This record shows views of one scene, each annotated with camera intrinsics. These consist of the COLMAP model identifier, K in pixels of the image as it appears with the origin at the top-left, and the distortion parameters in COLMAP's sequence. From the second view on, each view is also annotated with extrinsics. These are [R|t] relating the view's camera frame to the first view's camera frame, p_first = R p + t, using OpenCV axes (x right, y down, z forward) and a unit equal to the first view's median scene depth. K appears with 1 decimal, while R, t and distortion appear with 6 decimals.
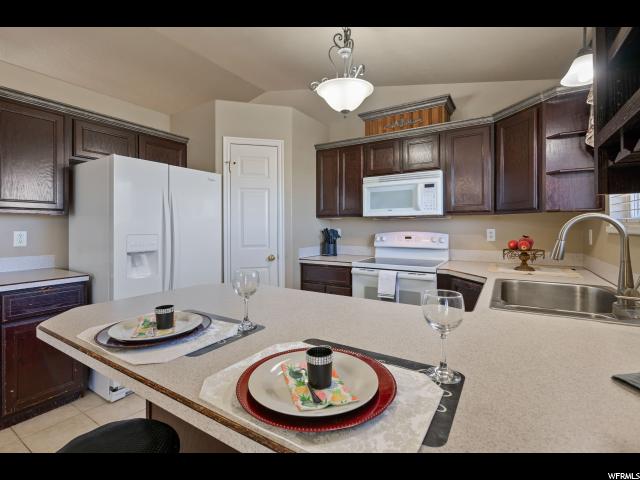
lens RADIAL K [[306.7, 0, 320.4], [0, 306.7, 233.2], [0, 0, 1]] dist [-0.000505, -0.000075]
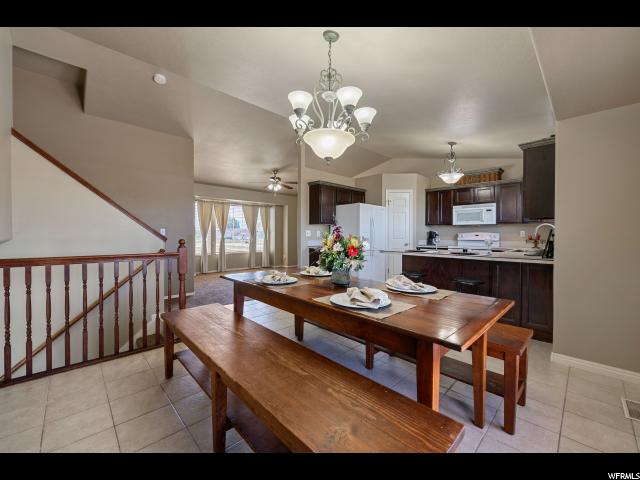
lens RADIAL K [[261.0, 0, 320.0], [0, 261.0, 240.0], [0, 0, 1]] dist [-0.000198, -0.000003]
pose [[0.972645, 0.007136, -0.232188, -0.331641], [-0.005669, 0.999960, 0.006983, 0.040396], [0.232229, -0.005476, 0.972646, -0.944939]]
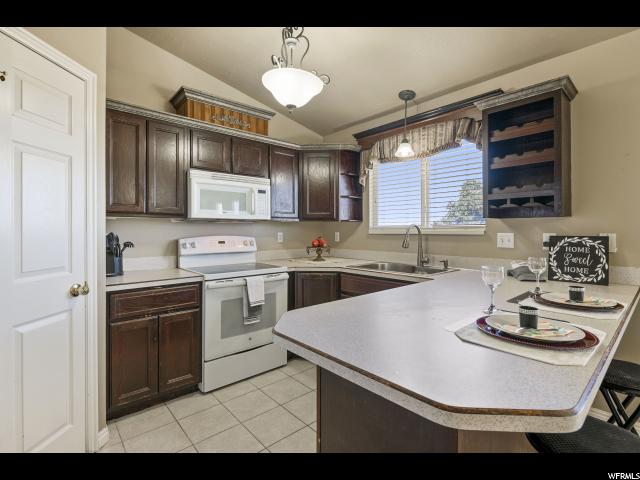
lens RADIAL K [[306.7, 0, 320.4], [0, 306.7, 233.2], [0, 0, 1]] dist [-0.000505, -0.000075]
pose [[0.272387, -0.008209, 0.962153, -0.560834], [0.017771, 0.999836, 0.003499, -0.011126], [-0.962024, 0.016146, 0.272488, 0.473574]]
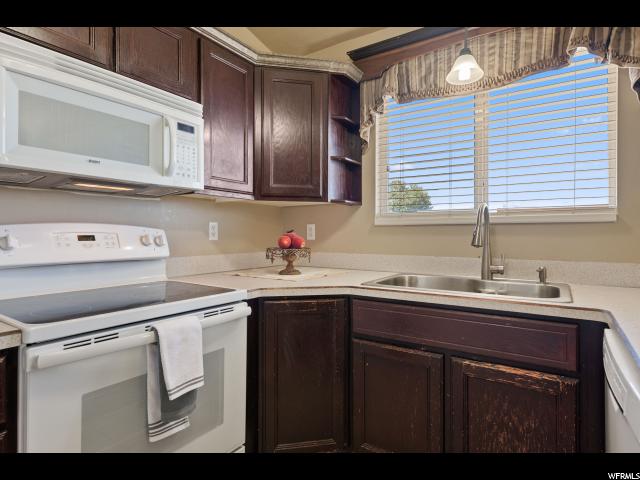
lens RADIAL K [[351.6, 0, 320.0], [0, 351.6, 240.0], [0, 0, 1]] dist [-0.000053, -0.000122]
pose [[0.014475, -0.013305, 0.999807, -0.187390], [0.015822, 0.999789, 0.013076, 0.017344], [-0.999770, 0.015629, 0.014682, 0.713574]]
